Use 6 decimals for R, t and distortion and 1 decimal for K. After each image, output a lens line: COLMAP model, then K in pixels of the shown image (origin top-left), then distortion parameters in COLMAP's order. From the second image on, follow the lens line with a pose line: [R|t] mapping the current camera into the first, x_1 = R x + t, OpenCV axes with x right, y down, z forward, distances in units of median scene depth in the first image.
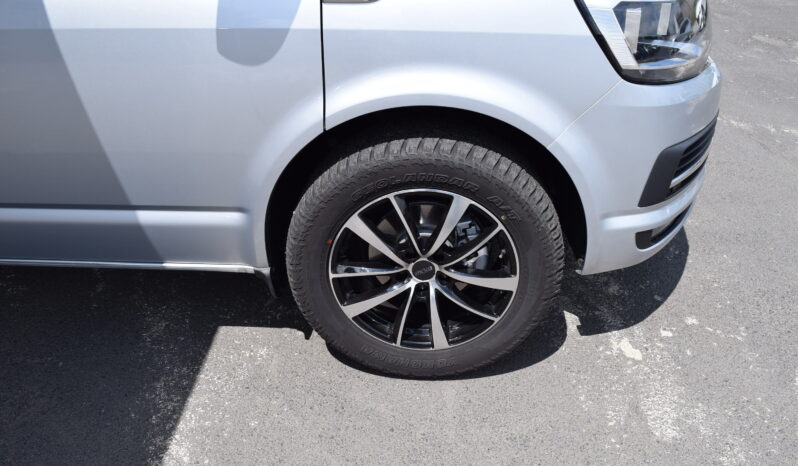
lens RADIAL K [[669.0, 0, 394.5], [0, 669.0, 227.8], [0, 0, 1]] dist [-0.068610, -0.001783]
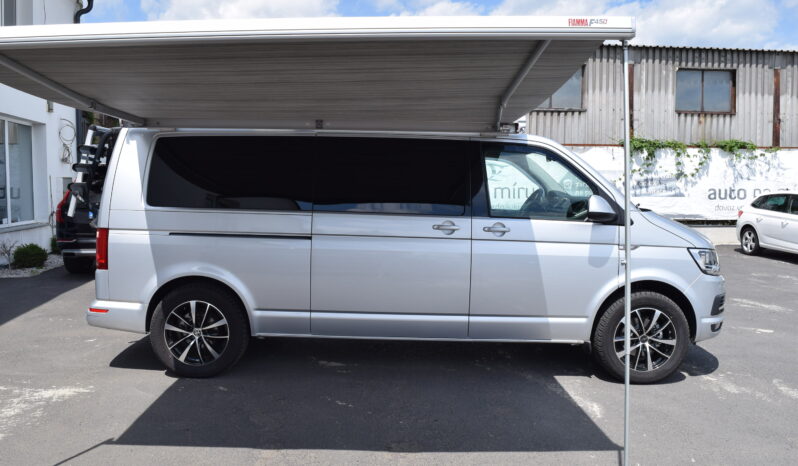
lens RADIAL K [[618.5, 0, 404.2], [0, 618.5, 232.1], [0, 0, 1]] dist [-0.062251, -0.019417]
pose [[0.997146, 0.023033, 0.071895, -1.212185], [0.009527, 0.906318, -0.422489, 0.763034], [-0.074891, 0.421968, 0.903512, -1.540881]]
